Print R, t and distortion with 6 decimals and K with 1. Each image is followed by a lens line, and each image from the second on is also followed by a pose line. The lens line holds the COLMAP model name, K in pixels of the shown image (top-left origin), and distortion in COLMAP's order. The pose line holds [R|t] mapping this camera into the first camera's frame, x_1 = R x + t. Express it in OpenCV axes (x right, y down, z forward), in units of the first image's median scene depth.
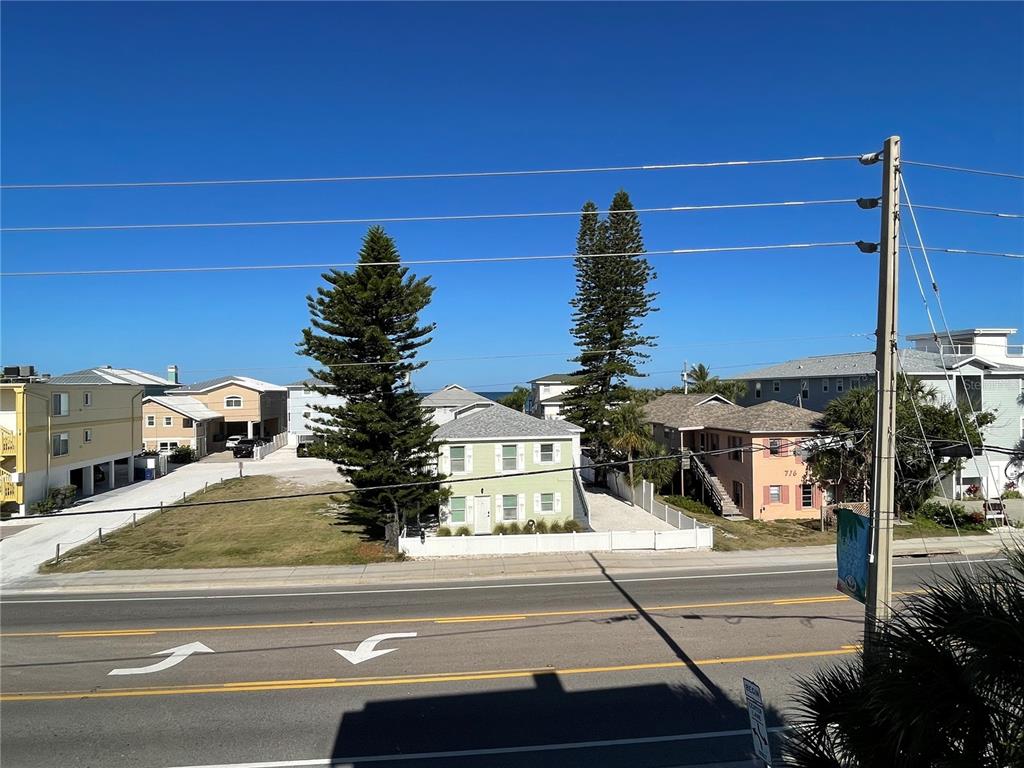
lens RADIAL K [[615.9, 0, 512.0], [0, 615.9, 384.0], [0, 0, 1]] dist [0.003042, 0.000948]
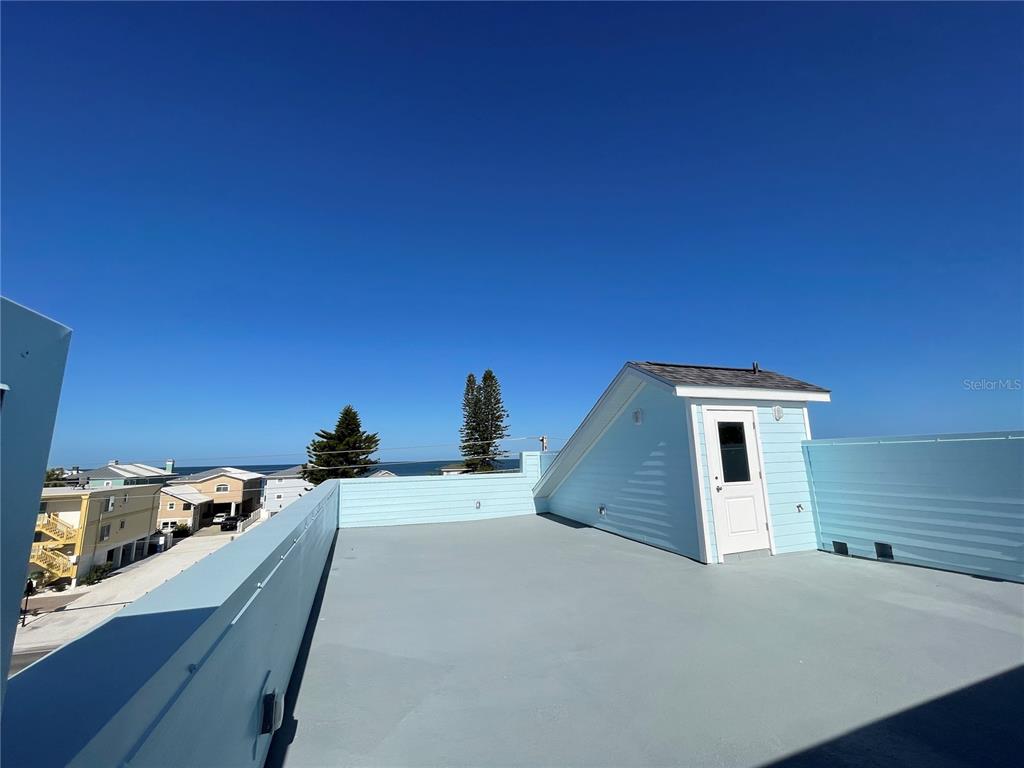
lens RADIAL K [[416.1, 0, 512.0], [0, 416.1, 384.0], [0, 0, 1]] dist [-0.001712, -0.000086]
pose [[0.980387, 0.022208, 0.195827, 0.004898], [0.014095, 0.983185, -0.182066, -0.029174], [-0.196577, 0.181255, 0.963589, -0.104386]]
